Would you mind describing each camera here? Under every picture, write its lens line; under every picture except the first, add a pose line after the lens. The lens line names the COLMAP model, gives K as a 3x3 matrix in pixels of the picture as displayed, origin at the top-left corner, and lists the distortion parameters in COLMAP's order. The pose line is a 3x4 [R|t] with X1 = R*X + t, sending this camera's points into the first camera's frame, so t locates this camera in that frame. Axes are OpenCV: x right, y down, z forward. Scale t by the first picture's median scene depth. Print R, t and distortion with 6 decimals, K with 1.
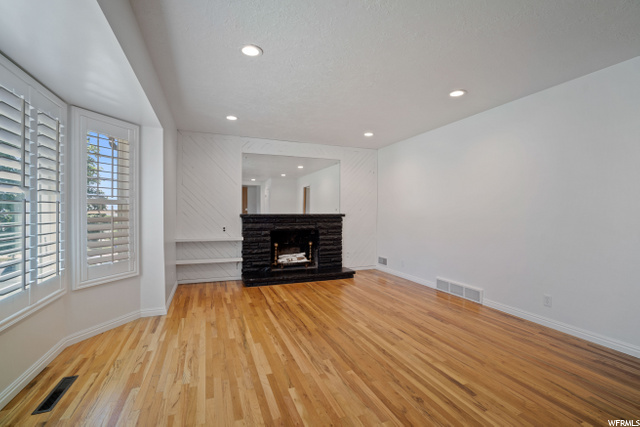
lens RADIAL K [[287.5, 0, 320.0], [0, 287.5, 213.5], [0, 0, 1]] dist [-0.011778, 0.000221]
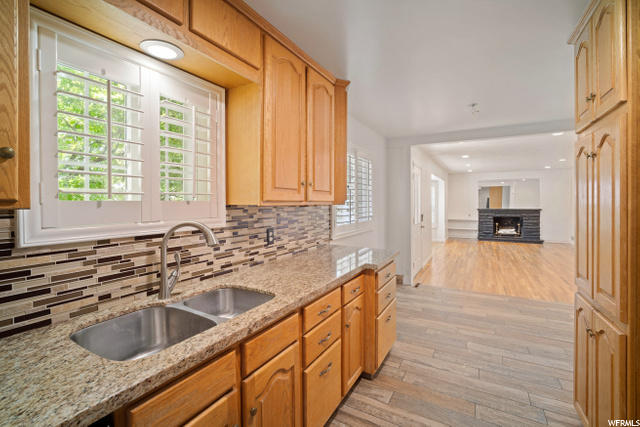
lens RADIAL K [[287.5, 0, 320.0], [0, 287.5, 213.5], [0, 0, 1]] dist [-0.011778, 0.000221]
pose [[0.633166, 0.022987, -0.773675, 0.800933], [0.004813, 0.999423, 0.033633, -0.049351], [0.774001, -0.025019, 0.632690, -1.611803]]
